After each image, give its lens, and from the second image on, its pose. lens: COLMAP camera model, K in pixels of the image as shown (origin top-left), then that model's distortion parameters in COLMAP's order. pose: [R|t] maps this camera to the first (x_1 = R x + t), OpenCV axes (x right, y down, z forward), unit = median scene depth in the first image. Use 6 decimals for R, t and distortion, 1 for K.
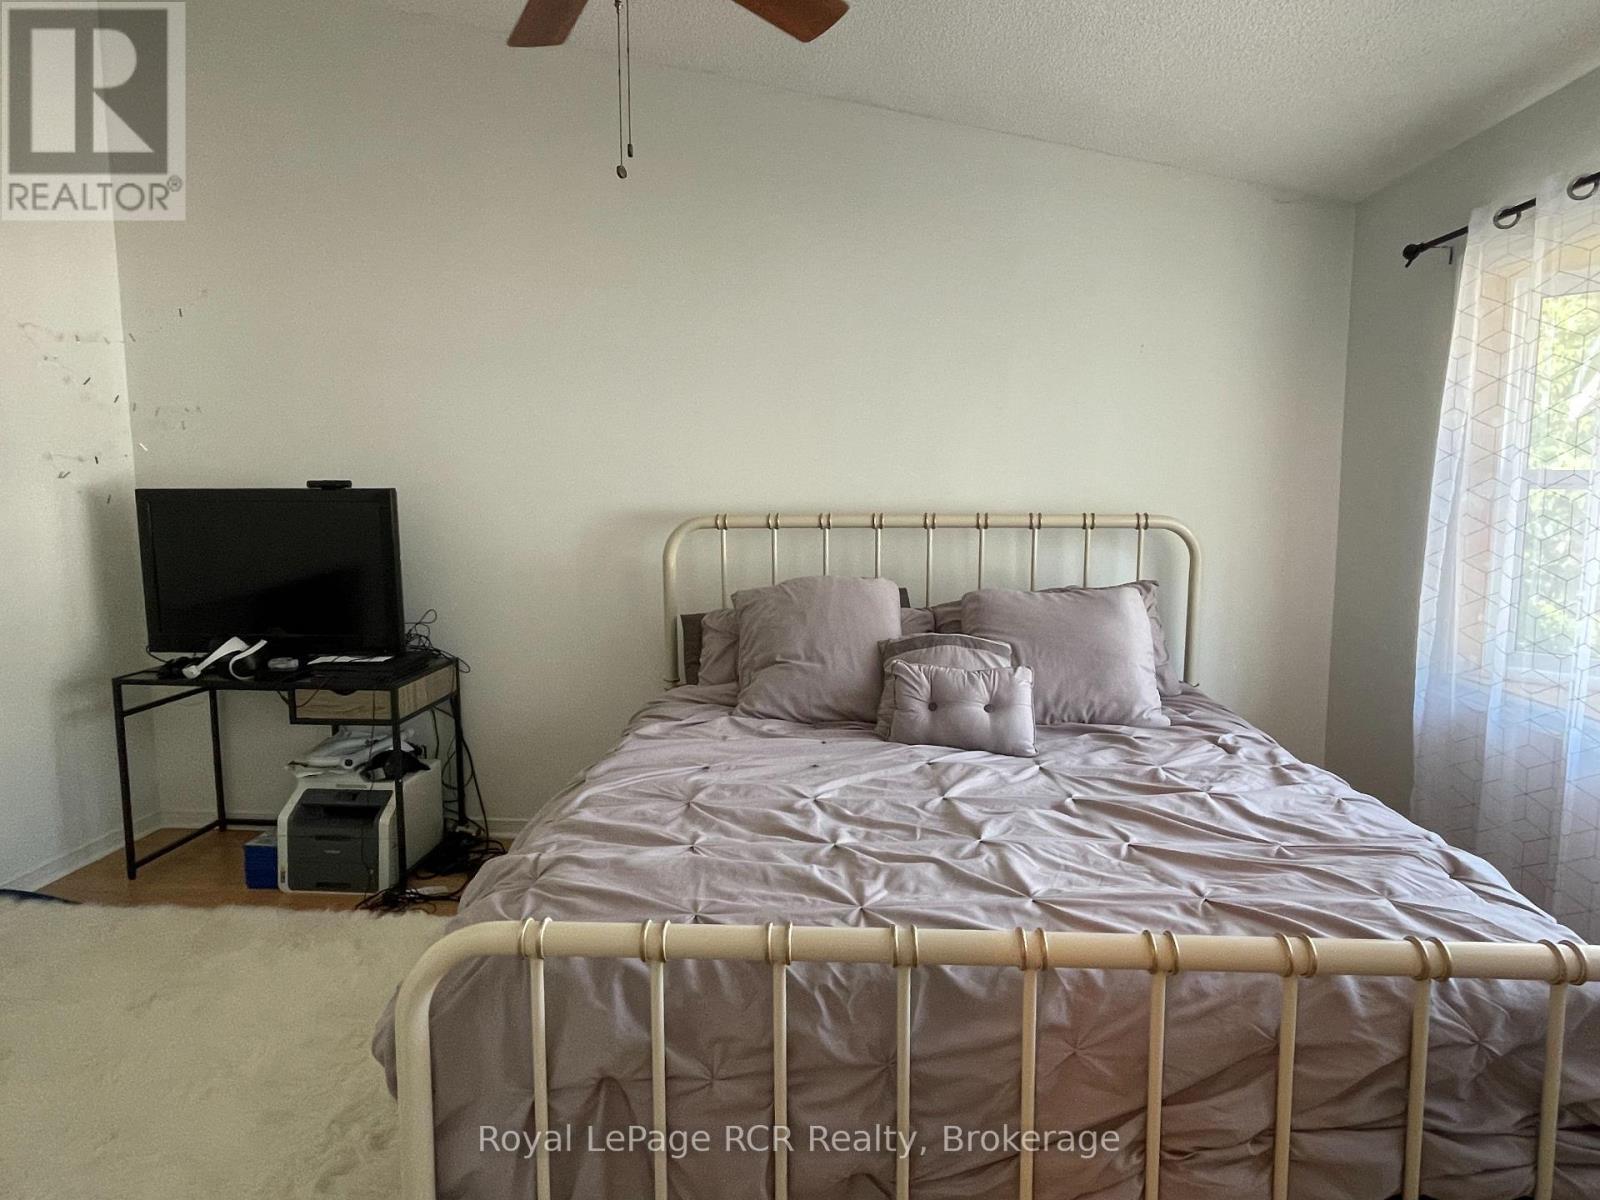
lens RADIAL K [[920.3, 0, 800.0], [0, 920.3, 600.0], [0, 0, 1]] dist [-0.003913, -0.000622]
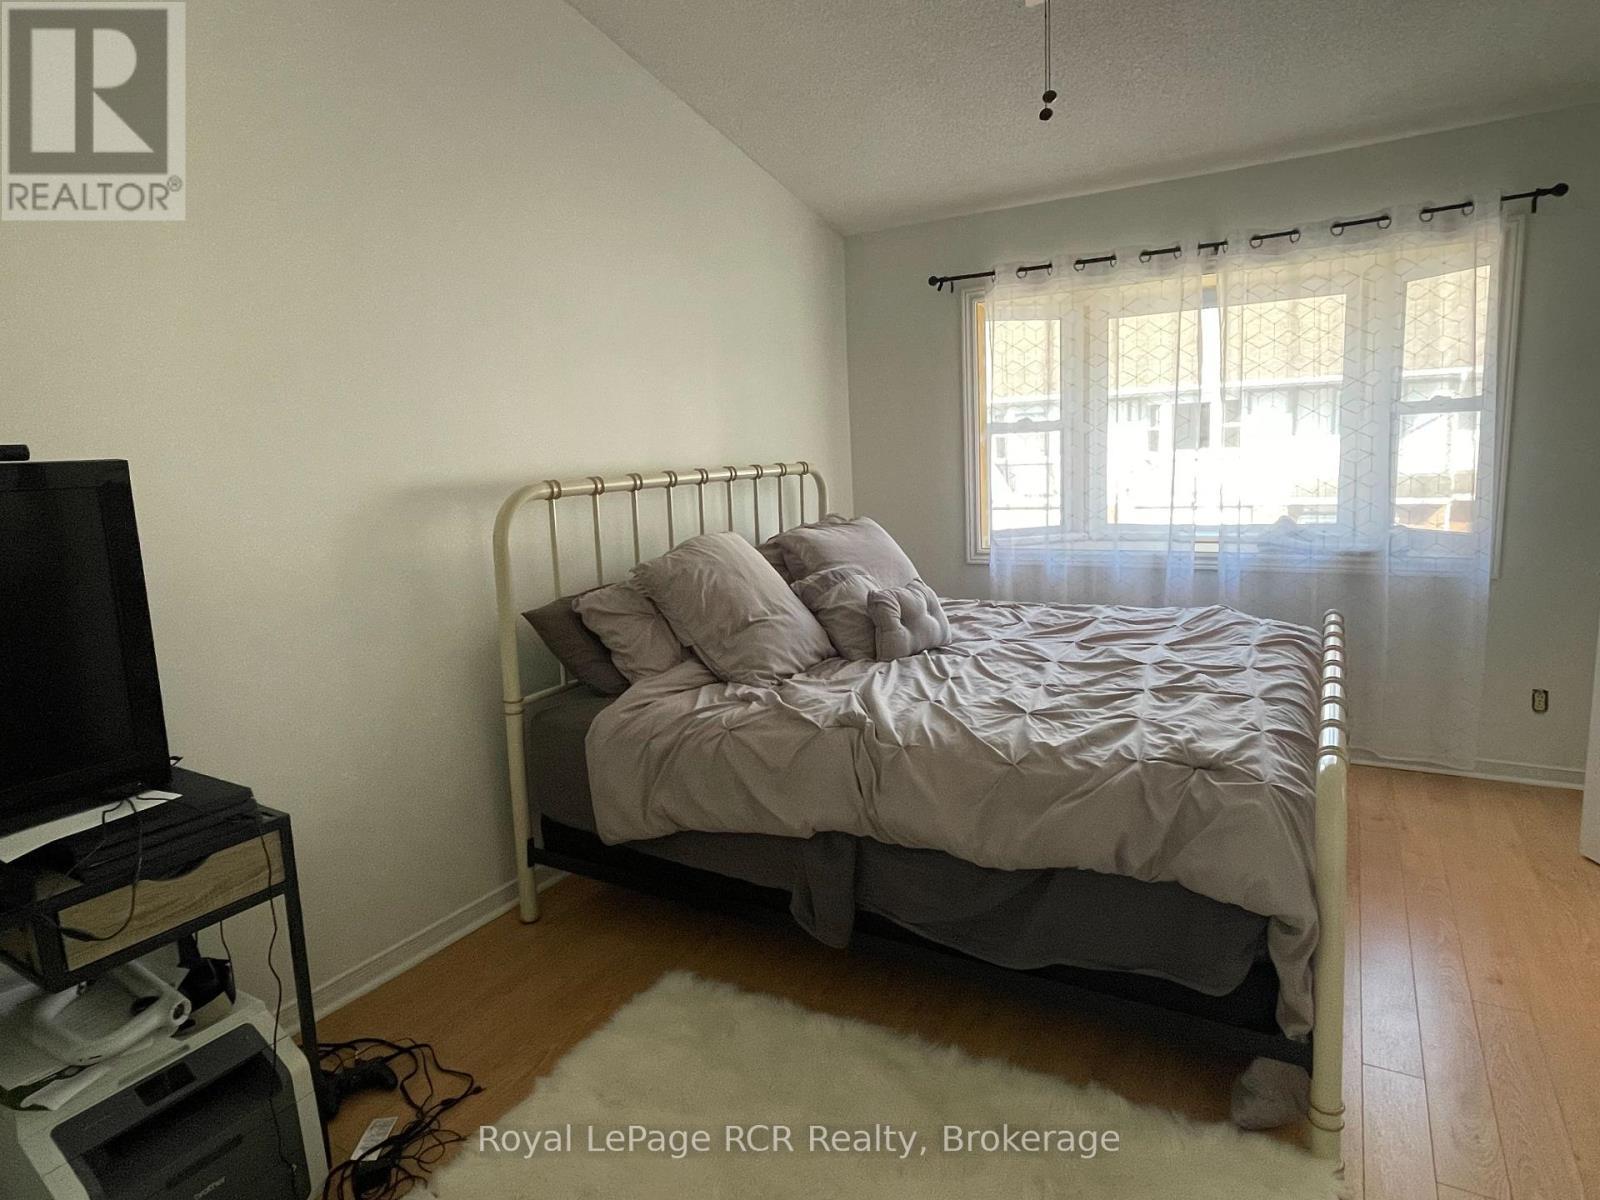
lens RADIAL K [[920.3, 0, 800.0], [0, 920.3, 600.0], [0, 0, 1]] dist [-0.003913, -0.000622]
pose [[0.446179, -0.162931, 0.879987, -0.756199], [0.153163, 0.982683, 0.104287, -0.043030], [-0.881740, 0.088251, 0.463407, 0.463116]]
